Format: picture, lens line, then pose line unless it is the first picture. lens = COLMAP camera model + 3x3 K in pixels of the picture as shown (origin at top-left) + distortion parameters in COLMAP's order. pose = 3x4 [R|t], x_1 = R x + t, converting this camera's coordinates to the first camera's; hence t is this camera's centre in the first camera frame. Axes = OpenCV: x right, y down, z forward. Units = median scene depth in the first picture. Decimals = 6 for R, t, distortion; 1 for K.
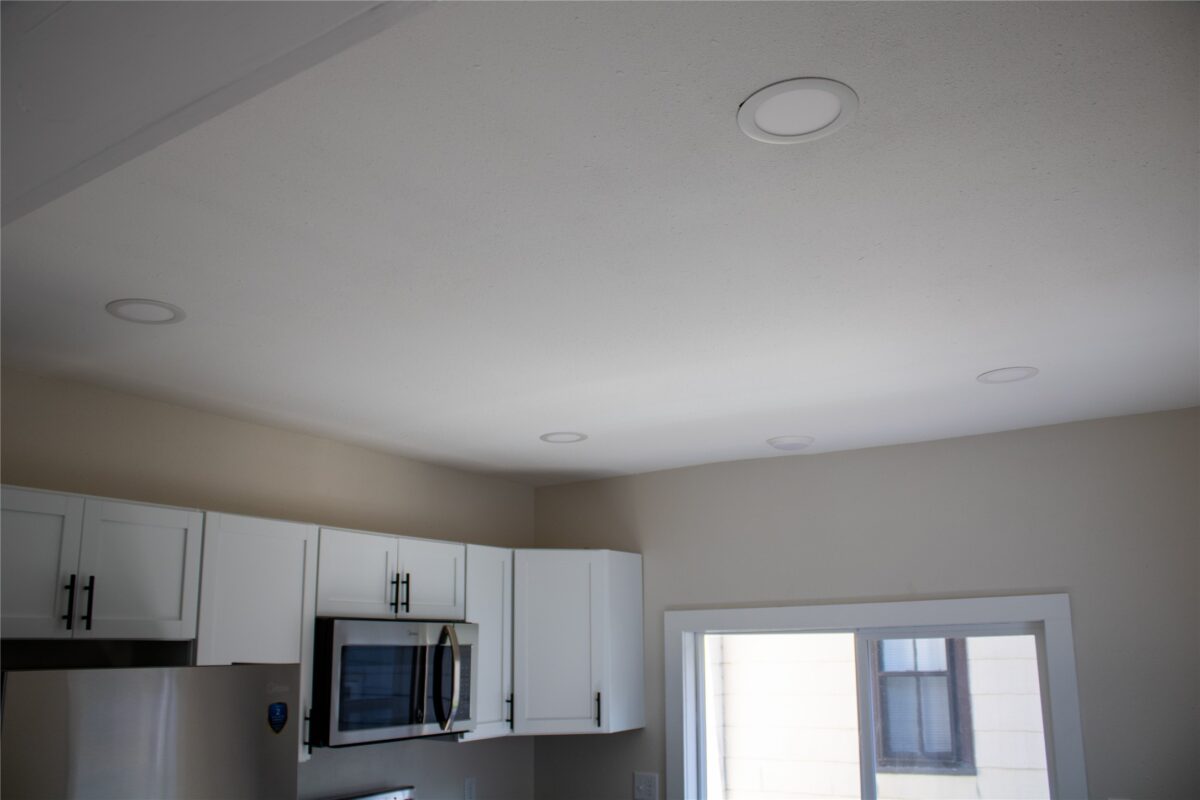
lens RADIAL K [[998.2, 0, 587.4], [0, 998.2, 404.0], [0, 0, 1]] dist [-0.167712, 0.151135]
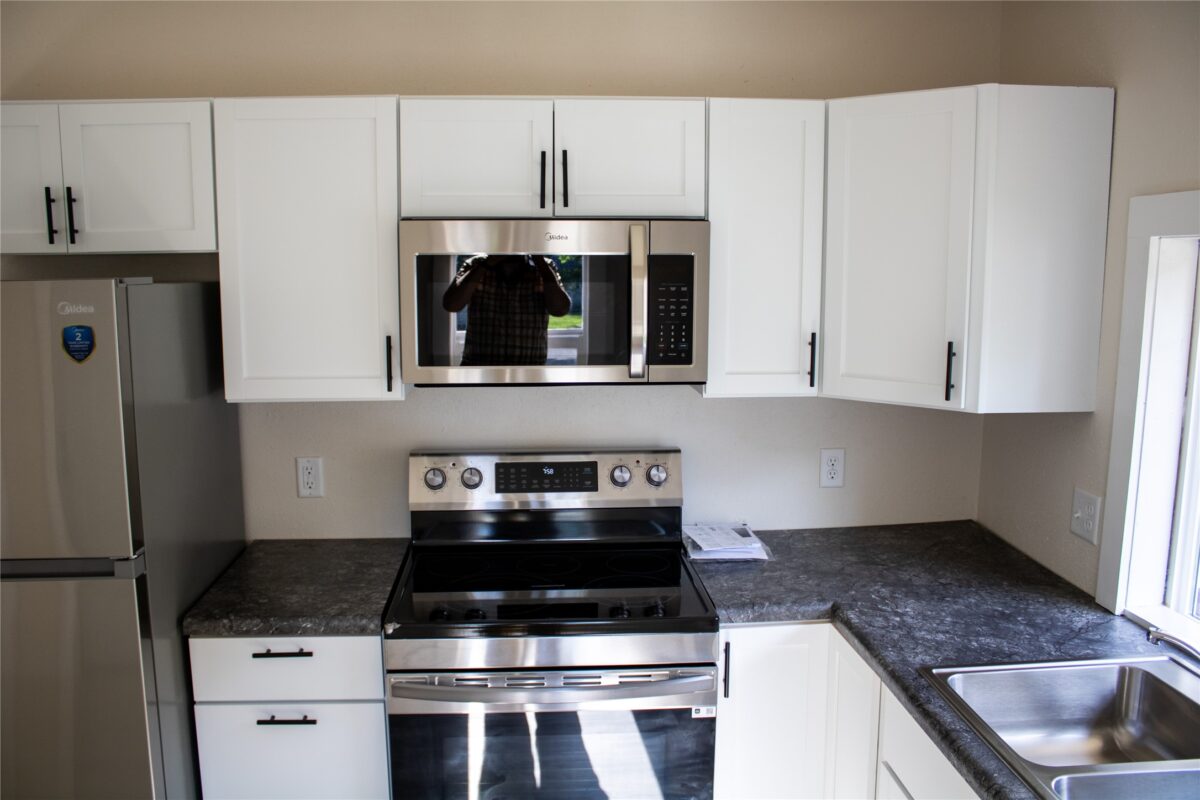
lens RADIAL K [[998.2, 0, 587.4], [0, 998.2, 404.0], [0, 0, 1]] dist [-0.167712, 0.151135]
pose [[0.584513, 0.126182, -0.801512, 0.355675], [0.182296, 0.942156, 0.281266, 0.132631], [0.790640, -0.310516, 0.527700, 0.537582]]
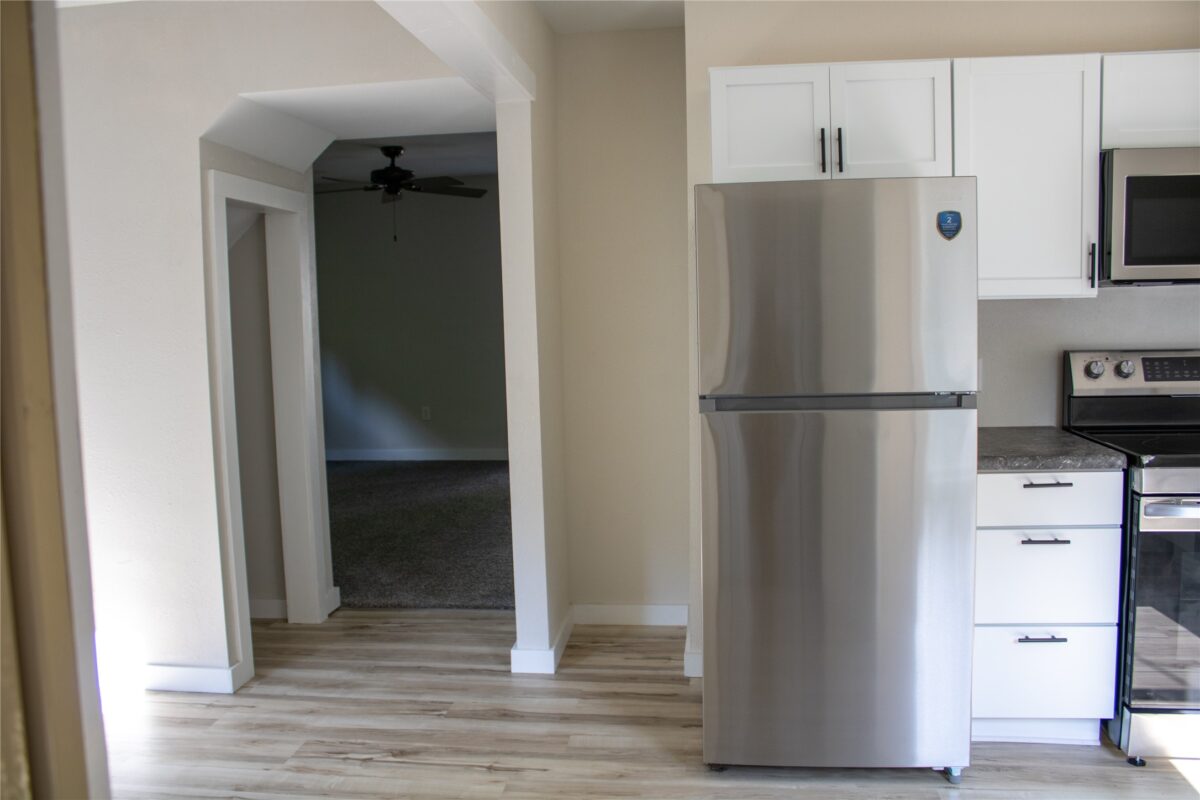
lens RADIAL K [[998.2, 0, 587.4], [0, 998.2, 404.0], [0, 0, 1]] dist [-0.167712, 0.151135]
pose [[0.416997, 0.089240, -0.904516, 0.309552], [0.229031, 0.952738, 0.199585, 0.122391], [0.879578, -0.290389, 0.376850, 0.105600]]
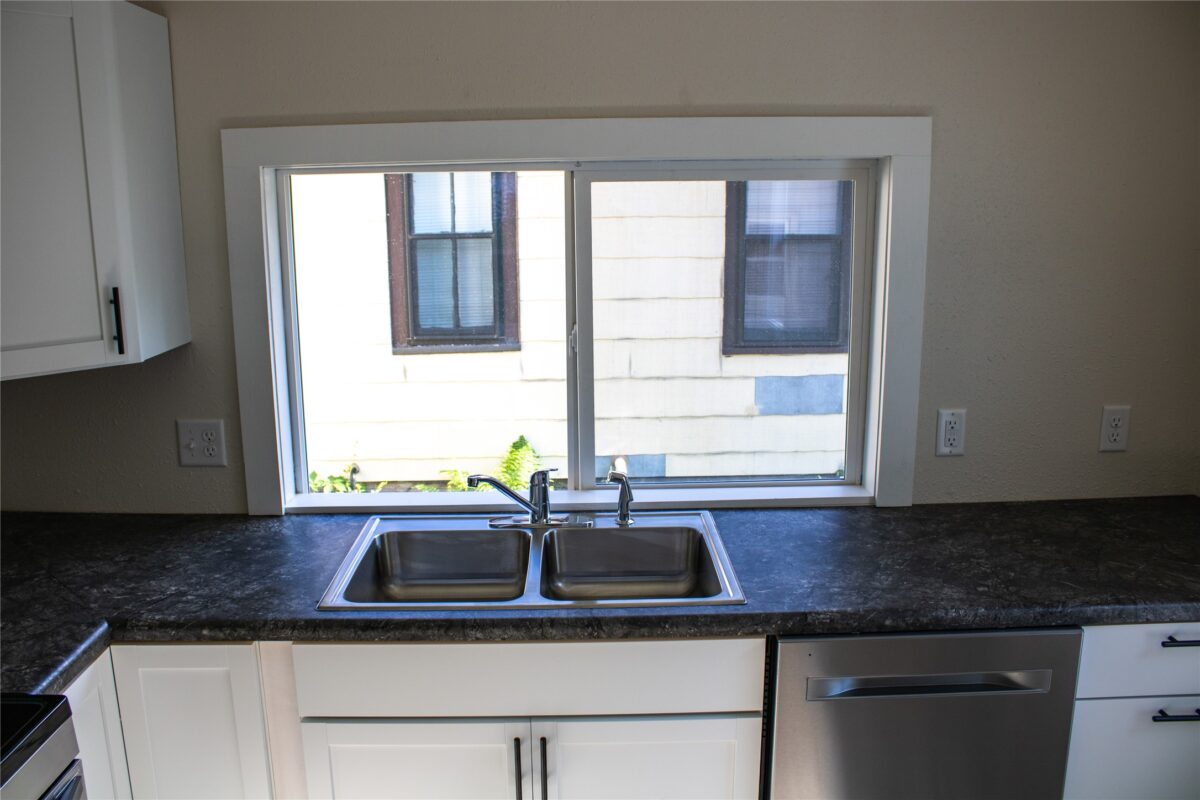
lens RADIAL K [[998.2, 0, 587.4], [0, 998.2, 404.0], [0, 0, 1]] dist [-0.167712, 0.151135]
pose [[0.840038, -0.115300, 0.530134, -0.055300], [-0.120955, 0.912759, 0.390181, 0.129511], [-0.528873, -0.391890, 0.752805, 0.492213]]
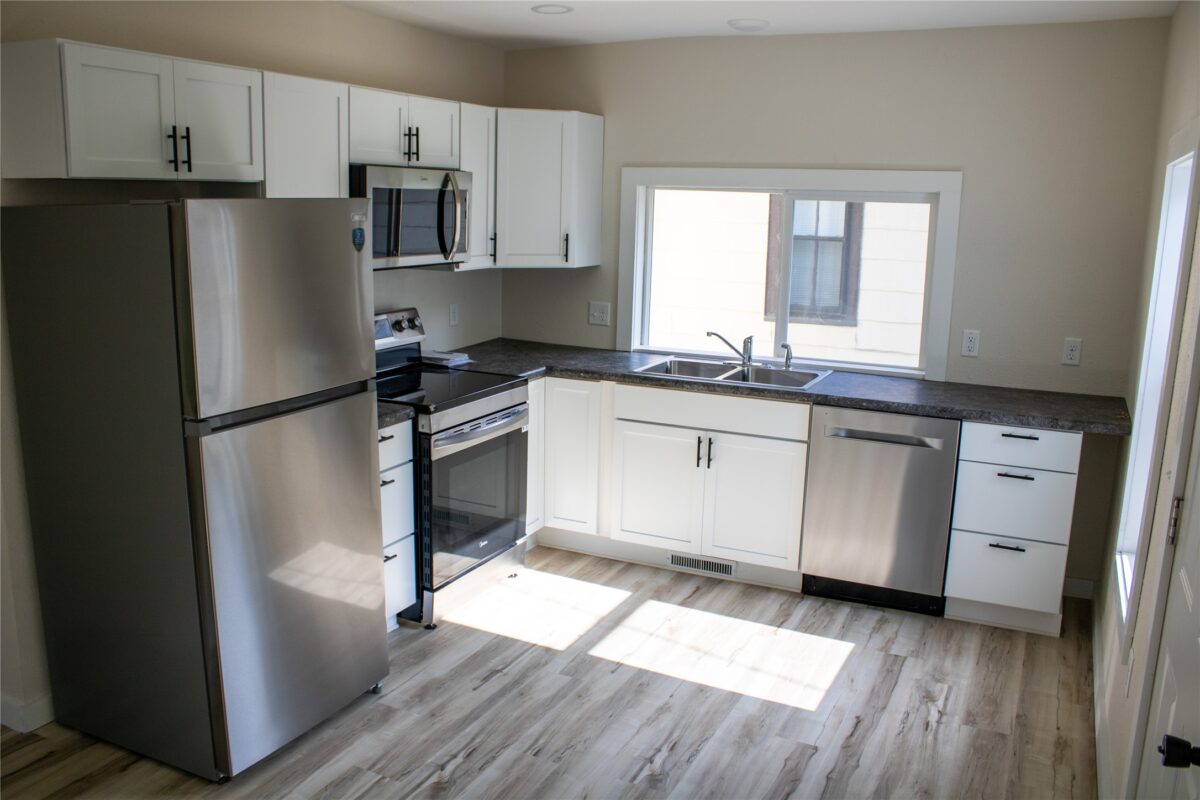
lens RADIAL K [[998.2, 0, 587.4], [0, 998.2, 404.0], [0, 0, 1]] dist [-0.167712, 0.151135]
pose [[0.993956, 0.008688, 0.109431, -0.096196], [-0.053968, 0.906749, 0.418202, -0.023497], [-0.095593, -0.421581, 0.901738, -0.172428]]
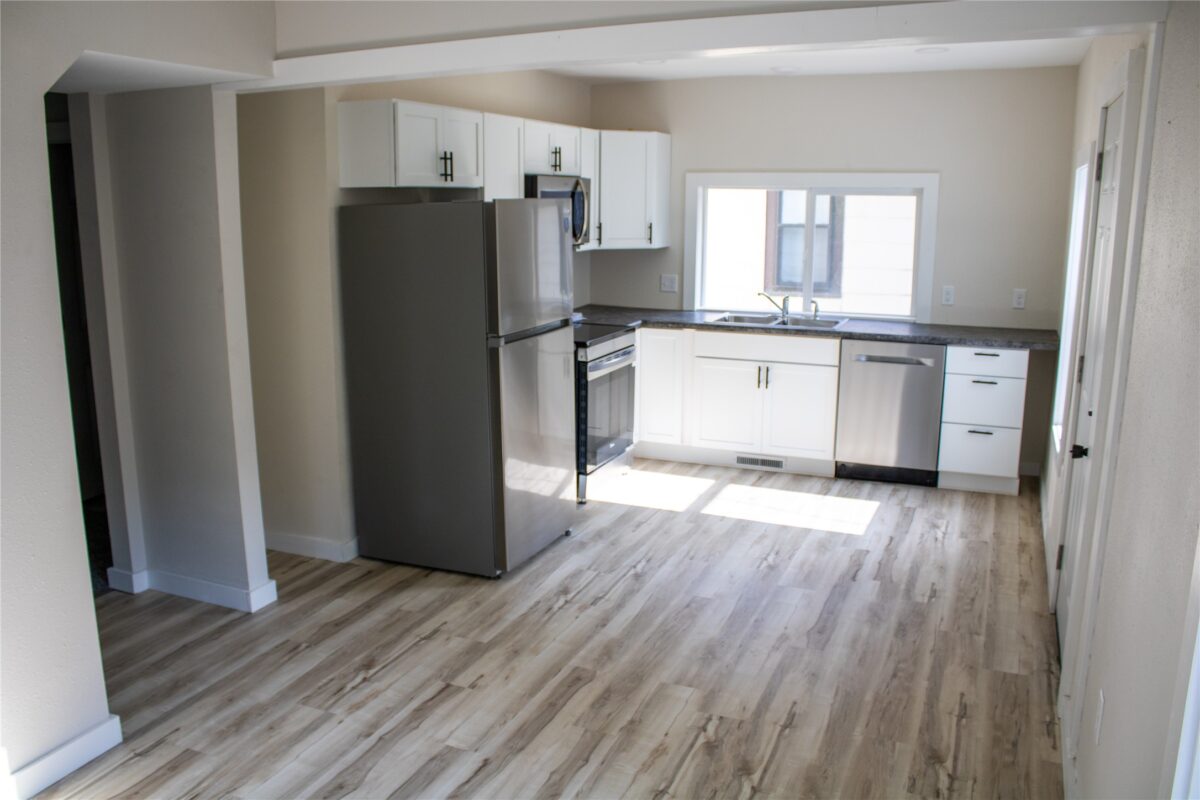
lens RADIAL K [[998.2, 0, 587.4], [0, 998.2, 404.0], [0, 0, 1]] dist [-0.167712, 0.151135]
pose [[0.987260, -0.020530, 0.157784, -0.360767], [-0.048040, 0.906902, 0.418593, -0.113253], [-0.151688, -0.420841, 0.894362, -0.565462]]
